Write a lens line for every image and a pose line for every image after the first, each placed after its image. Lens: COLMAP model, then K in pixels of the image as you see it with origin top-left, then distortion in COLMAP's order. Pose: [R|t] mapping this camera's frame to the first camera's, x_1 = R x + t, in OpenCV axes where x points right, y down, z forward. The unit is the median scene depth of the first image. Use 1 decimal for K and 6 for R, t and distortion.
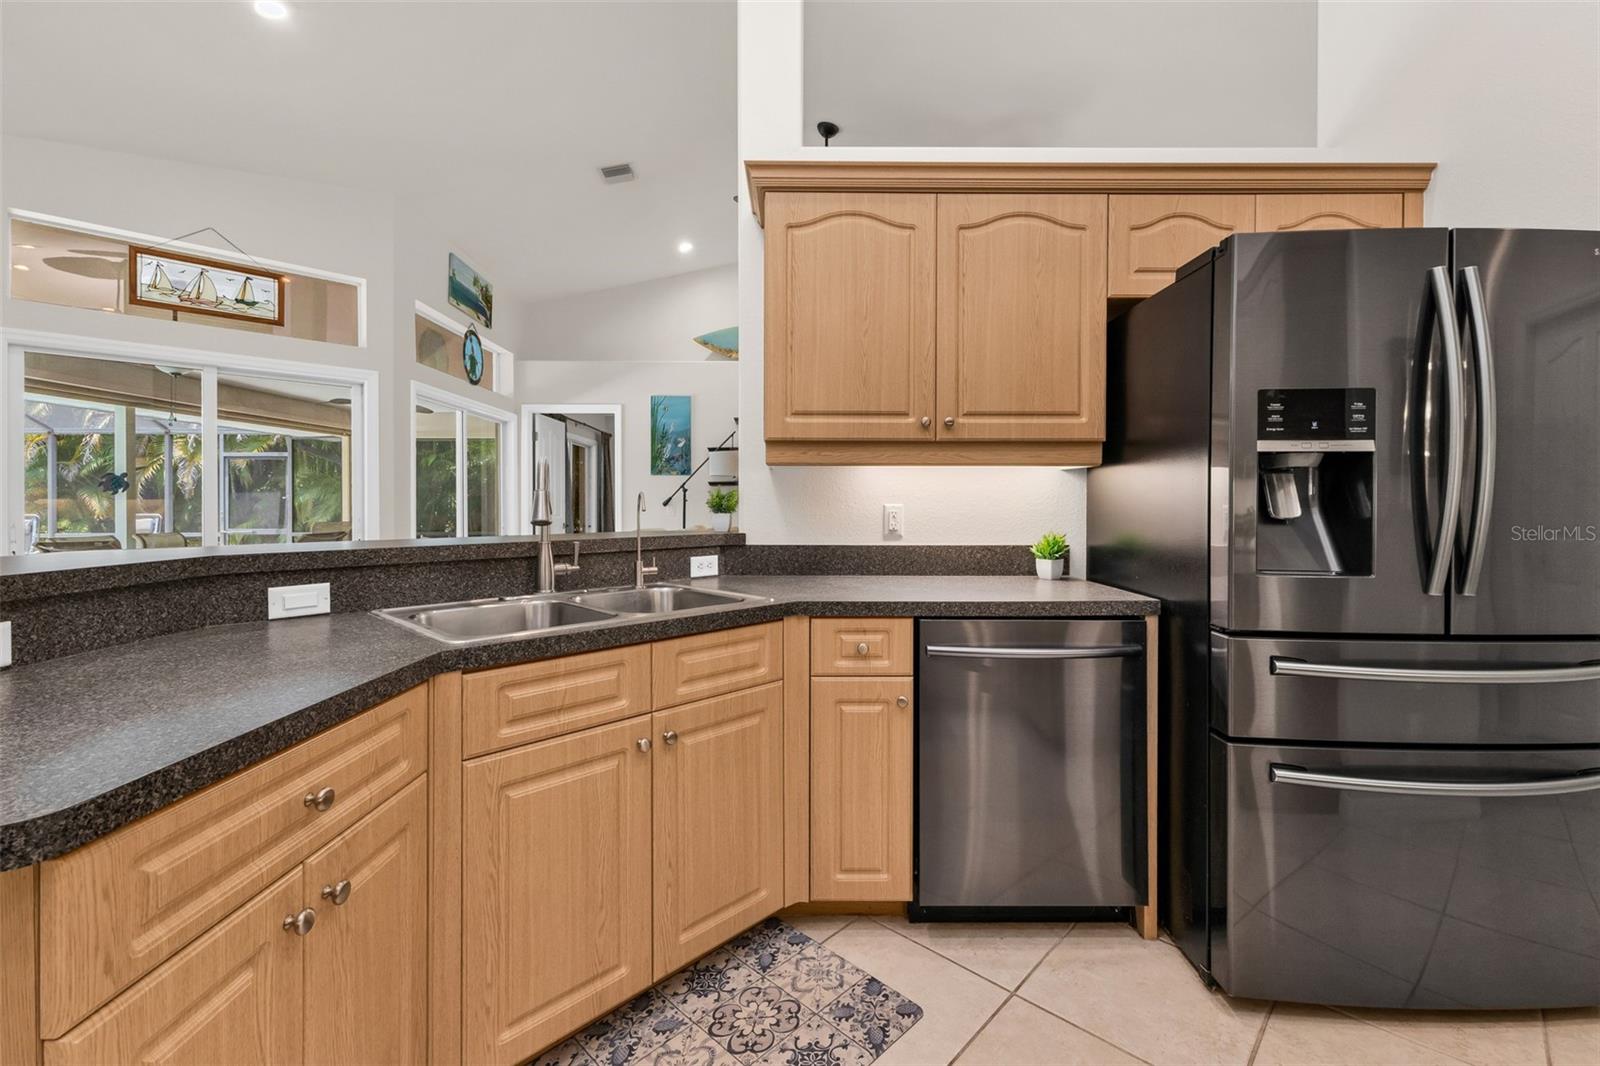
lens RADIAL K [[697.0, 0, 802.1], [0, 697.0, 502.4], [0, 0, 1]] dist [0.011330, -0.002737]
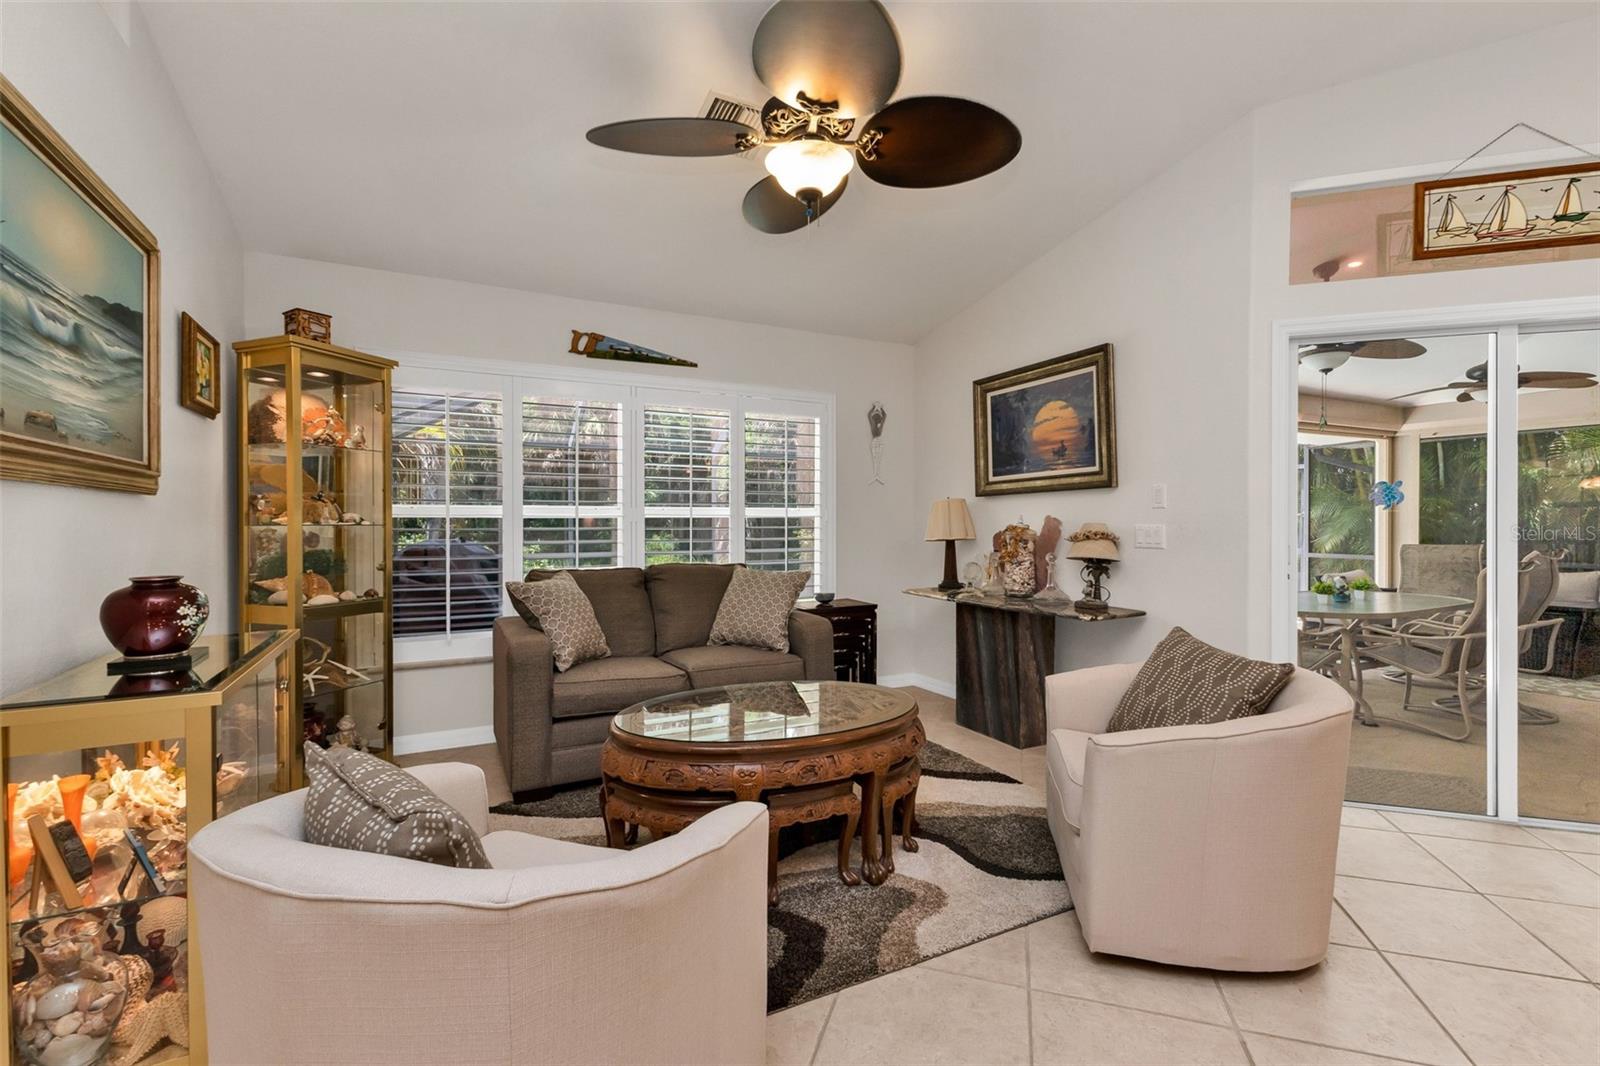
lens RADIAL K [[697.0, 0, 797.5], [0, 697.0, 527.8], [0, 0, 1]] dist [0.011330, -0.002737]
pose [[0.431165, 0.012174, -0.902191, -0.848678], [-0.002090, 0.999920, 0.012494, 0.001698], [0.902271, -0.003502, 0.431156, 0.094223]]
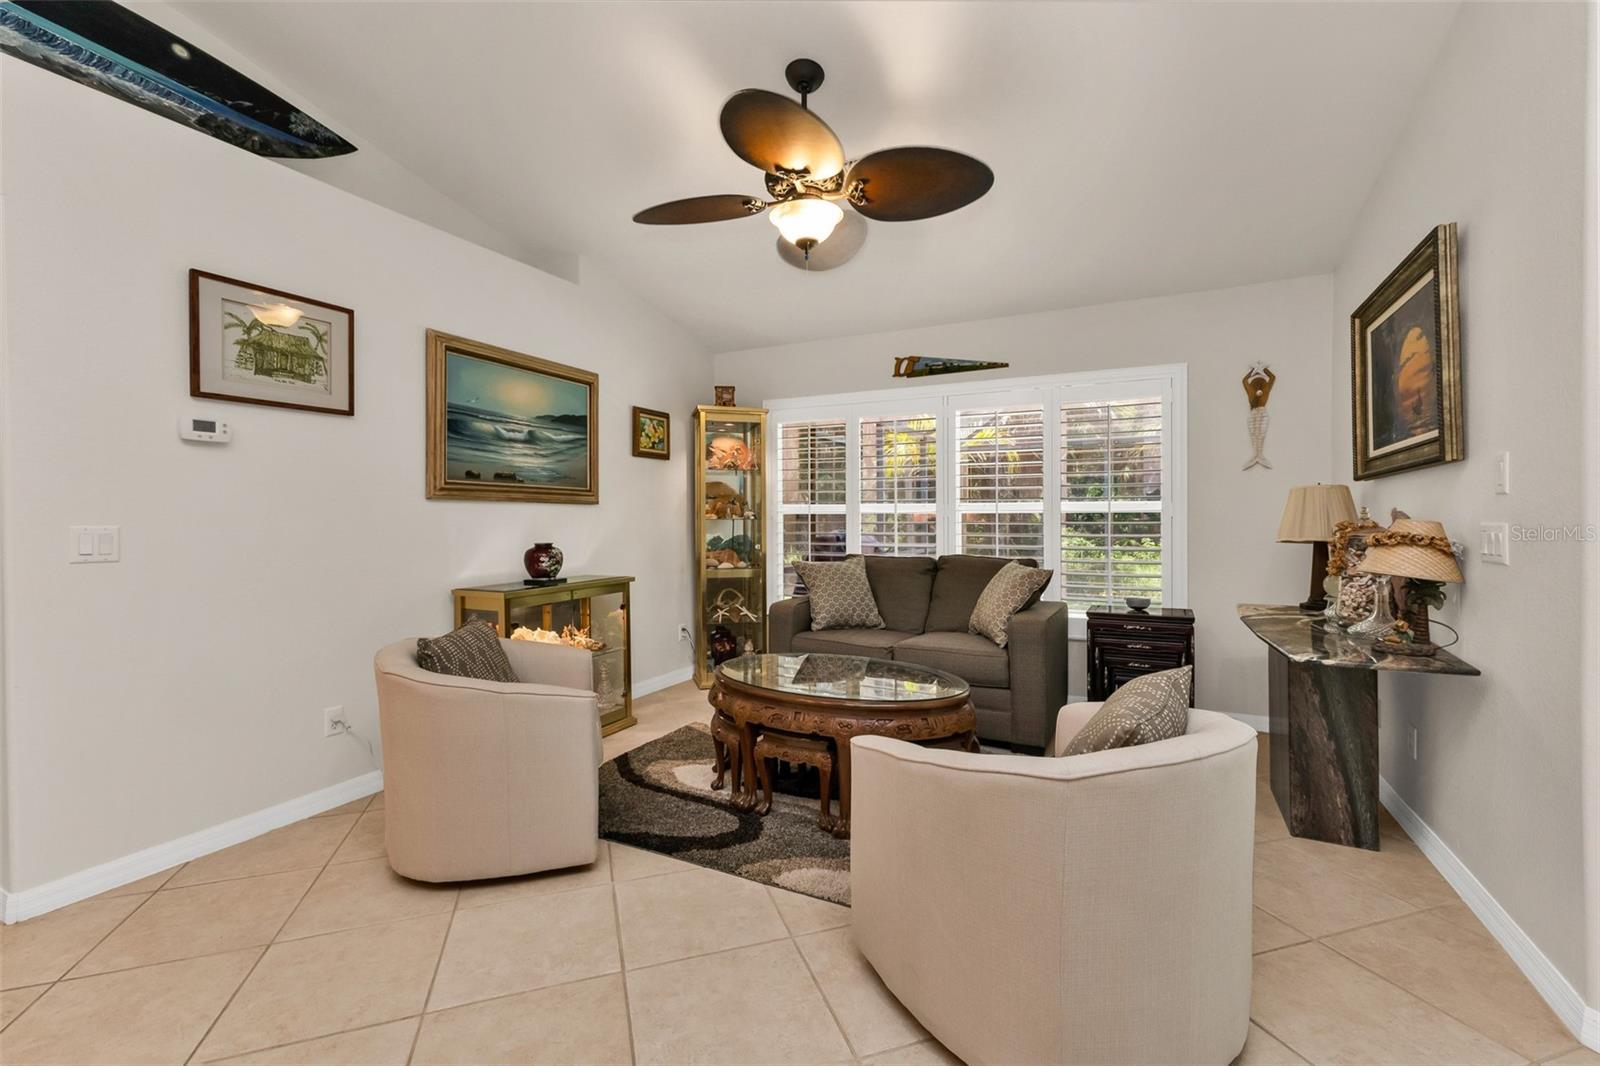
lens RADIAL K [[697.0, 0, 799.8], [0, 697.0, 526.9], [0, 0, 1]] dist [0.011330, -0.002737]
pose [[-0.474664, 0.017408, -0.879995, -0.694447], [0.003478, 0.999834, 0.017902, 0.000127], [0.880160, 0.005436, -0.474646, 1.023680]]
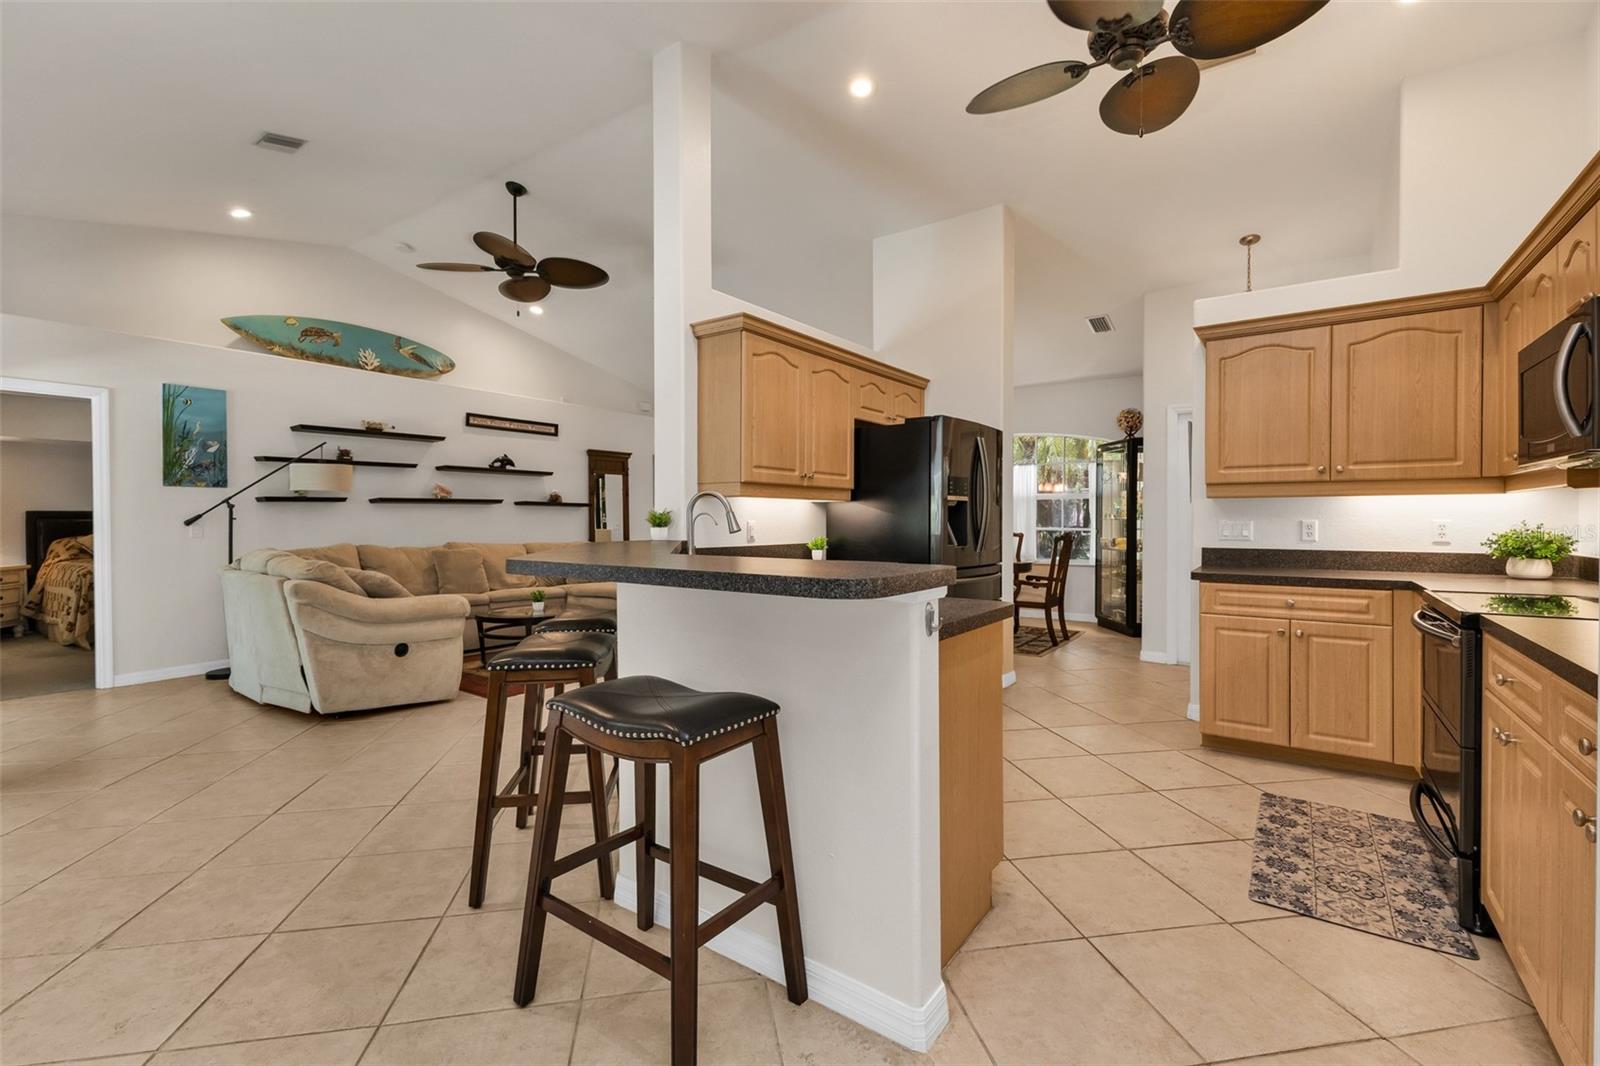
lens RADIAL K [[697.0, 0, 801.0], [0, 697.0, 526.6], [0, 0, 1]] dist [0.011330, -0.002737]
pose [[0.603893, -0.008066, 0.797025, -1.156563], [0.002494, 0.999963, 0.008231, 0.003287], [-0.797061, -0.002983, 0.603891, -0.089407]]
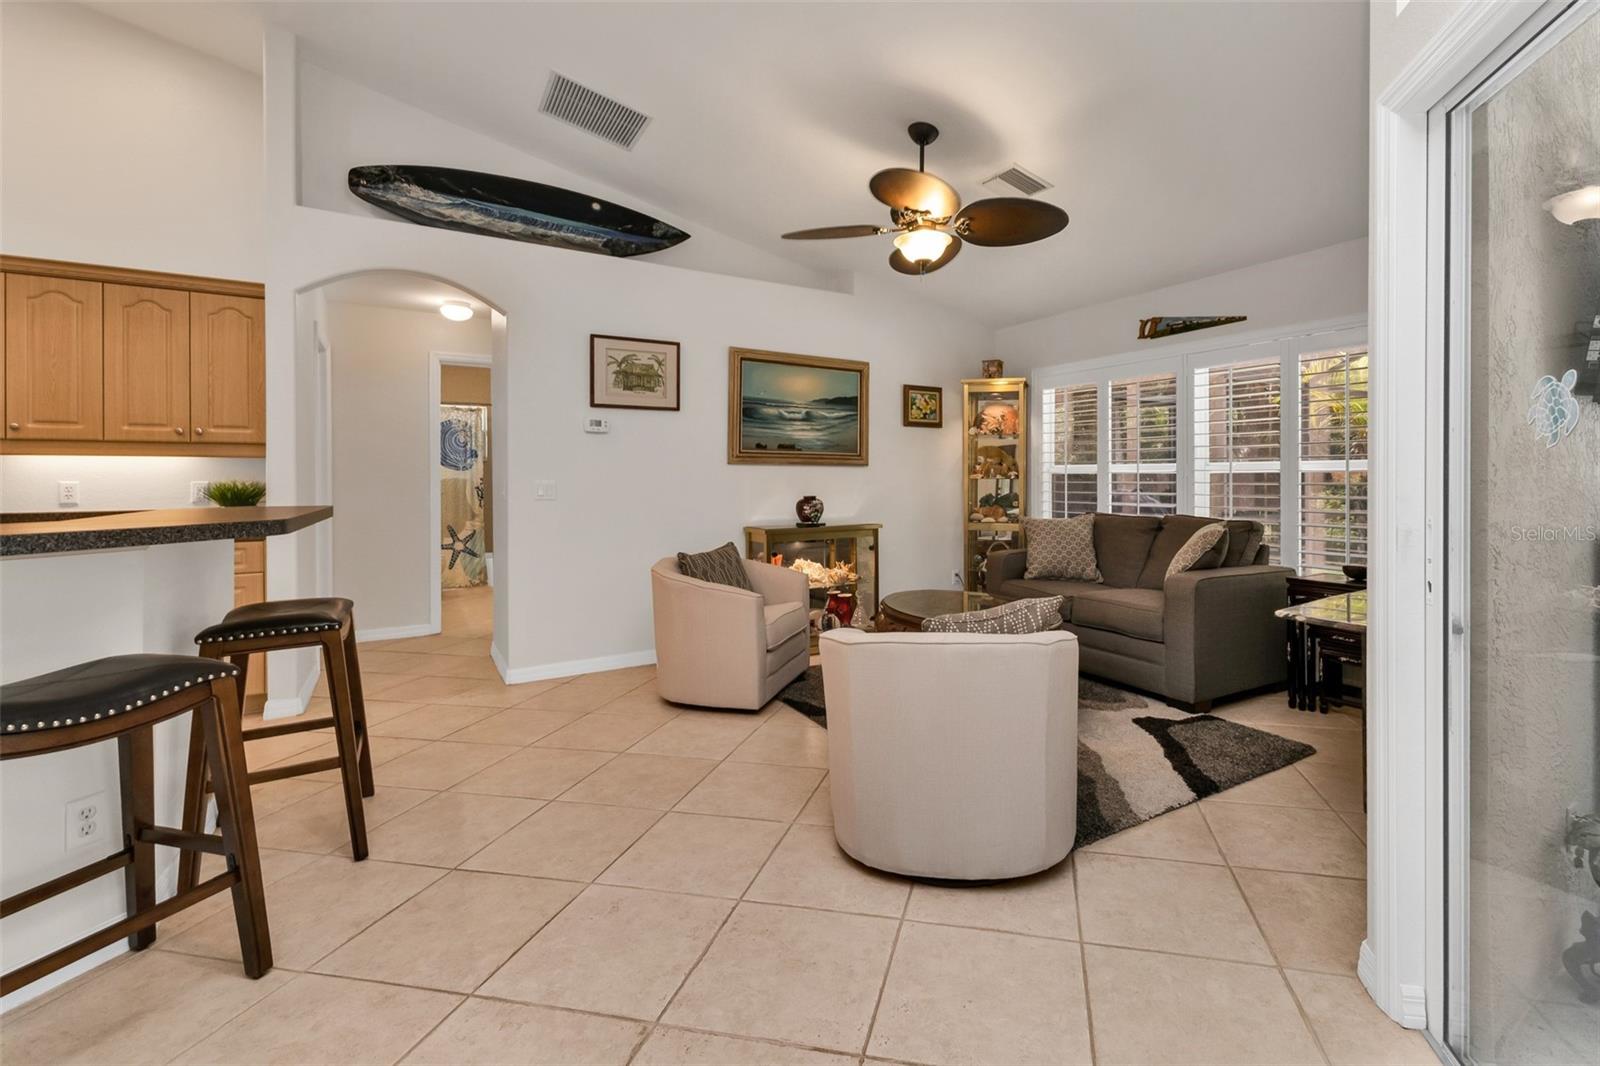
lens RADIAL K [[697.0, 0, 874.5], [0, 697.0, 478.6], [0, 0, 1]] dist [0.011330, -0.002737]
pose [[-0.852514, 0.006207, -0.522667, -0.862209], [0.003123, 0.999972, 0.006781, -0.001891], [0.522694, 0.004148, -0.852510, 1.638939]]
